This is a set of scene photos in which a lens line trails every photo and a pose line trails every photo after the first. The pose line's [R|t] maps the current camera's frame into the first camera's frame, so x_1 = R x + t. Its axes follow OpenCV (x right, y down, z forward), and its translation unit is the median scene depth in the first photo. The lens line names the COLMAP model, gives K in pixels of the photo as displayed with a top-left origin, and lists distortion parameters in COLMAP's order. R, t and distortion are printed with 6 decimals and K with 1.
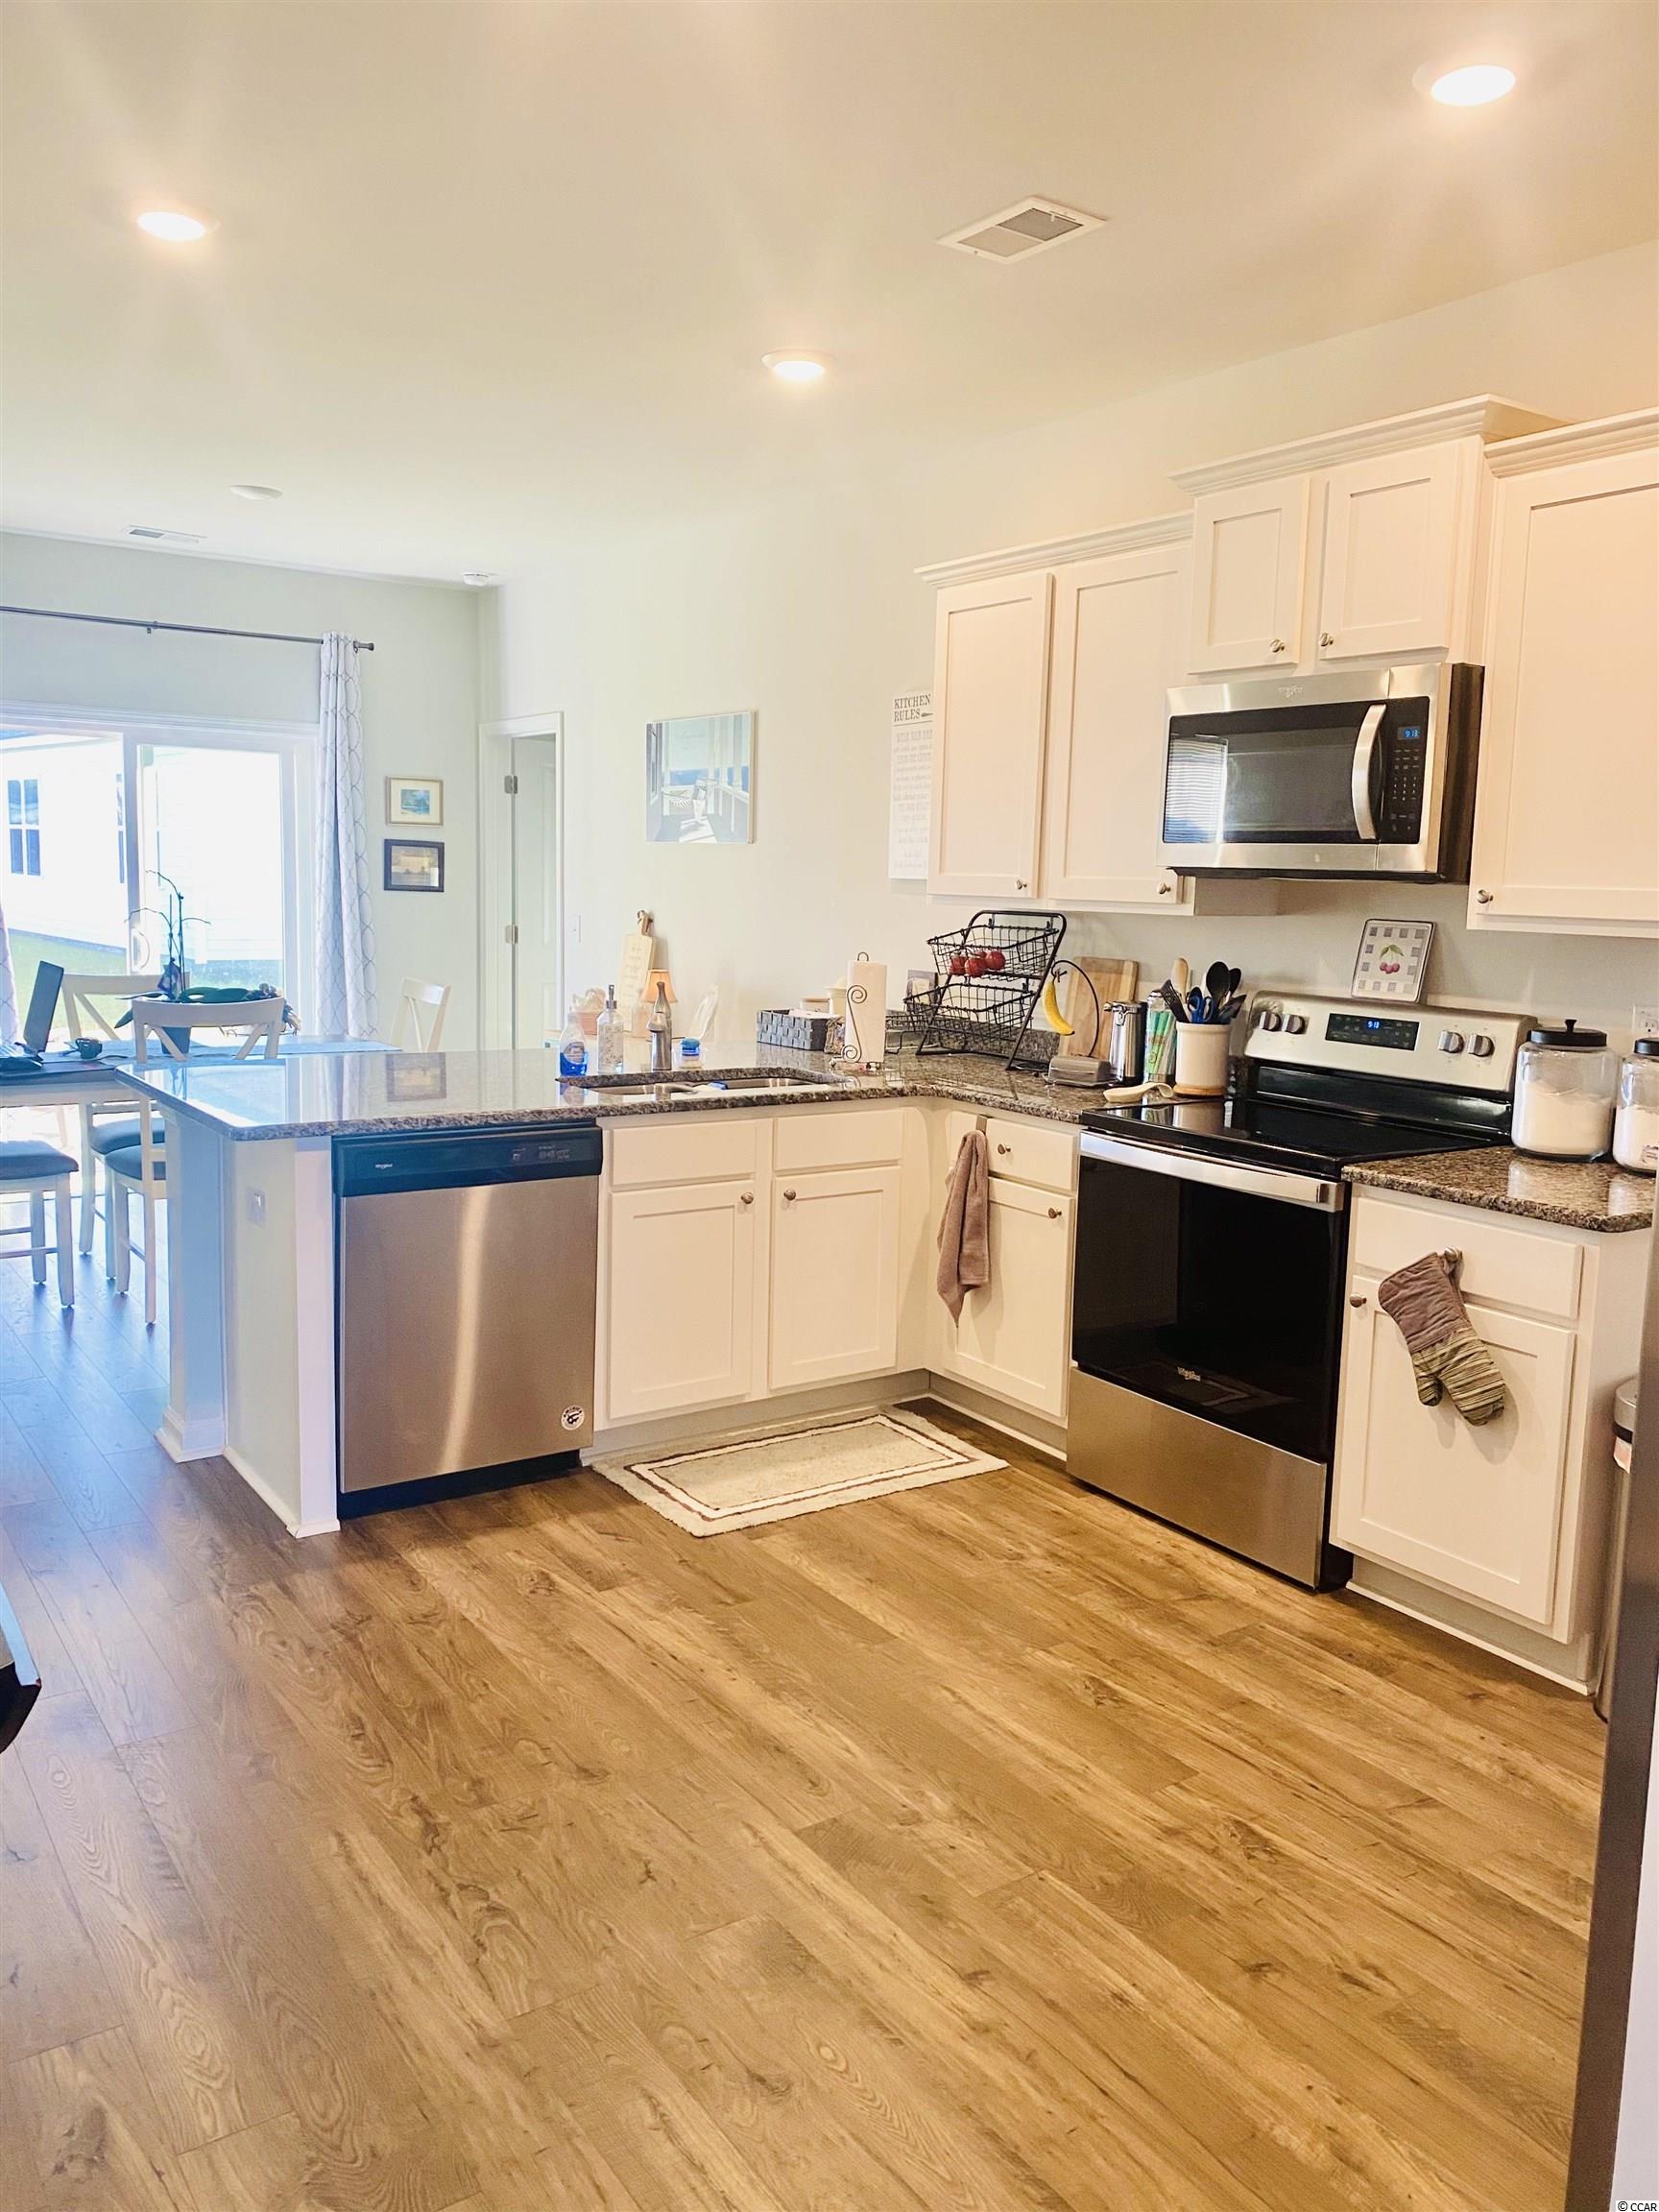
lens RADIAL K [[1683.8, 0, 829.5], [0, 1683.8, 1106.0], [0, 0, 1]] dist [0.094781, -0.130915]
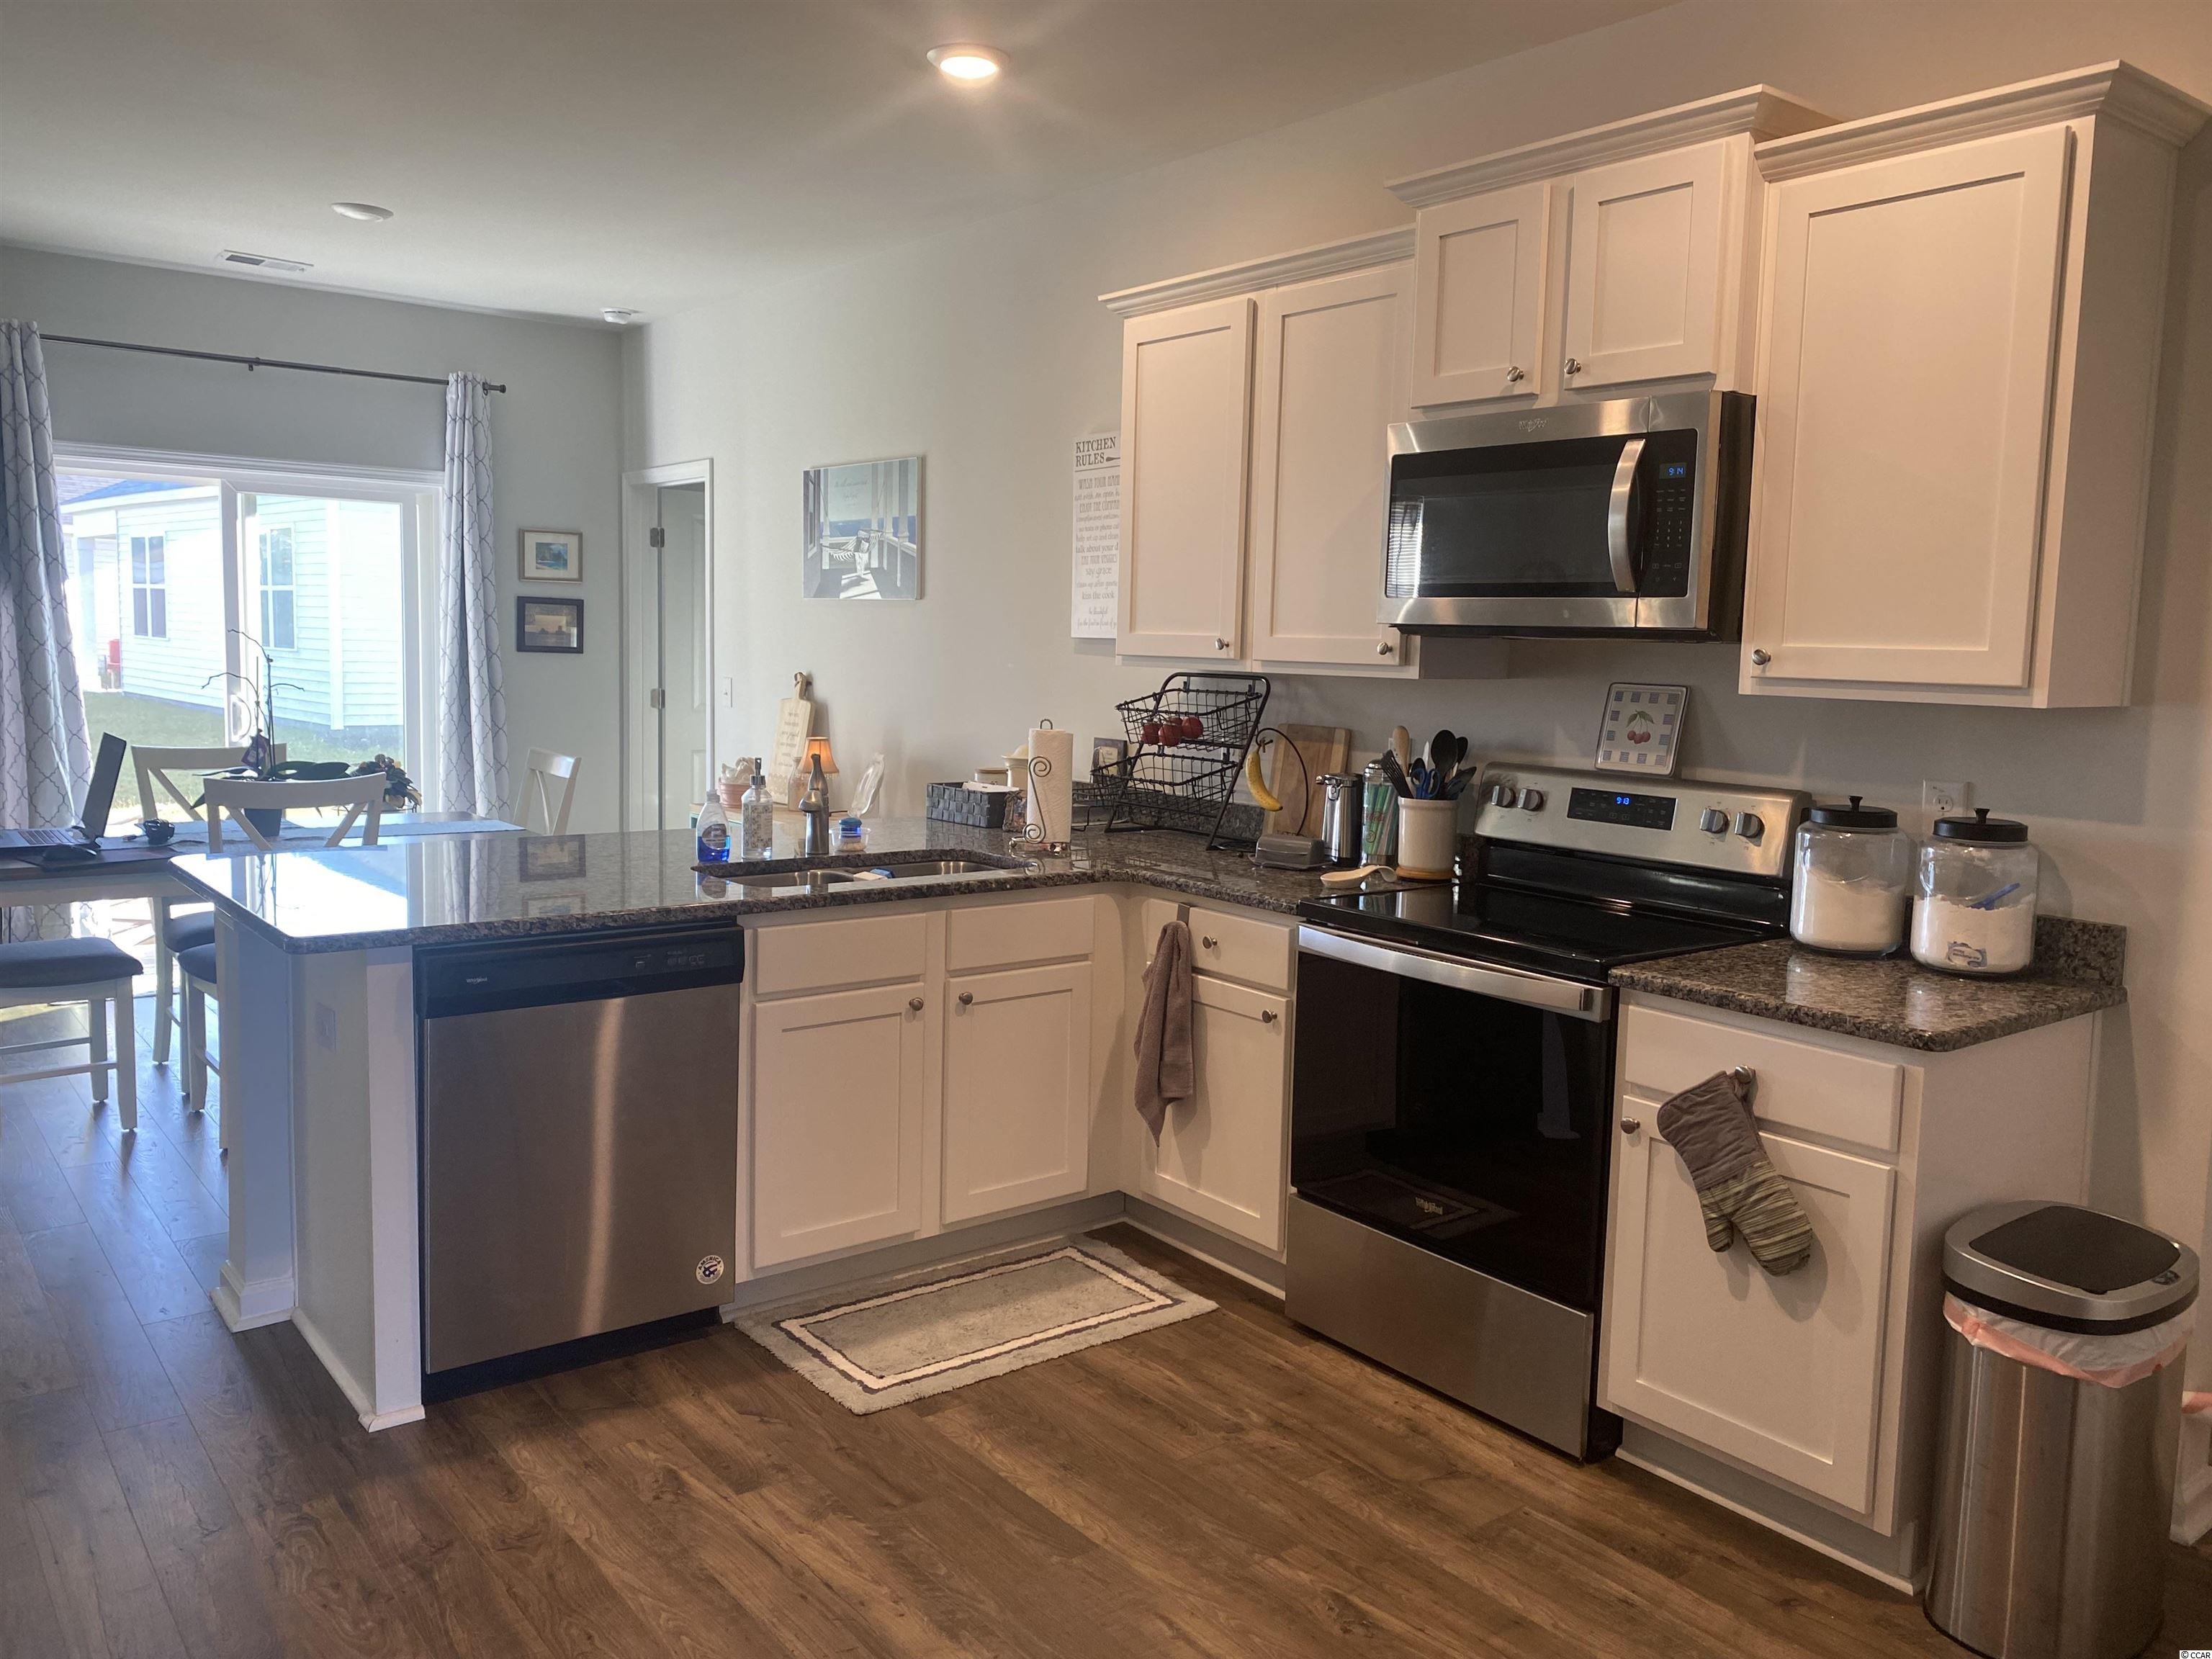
lens RADIAL K [[1683.8, 0, 1100.4], [0, 1683.8, 816.2], [0, 0, 1]] dist [0.094781, -0.130915]
pose [[0.998199, -0.007213, 0.059548, -0.005658], [0.008986, 0.999522, -0.029572, -0.015983], [-0.059306, 0.030054, 0.997787, 0.130791]]
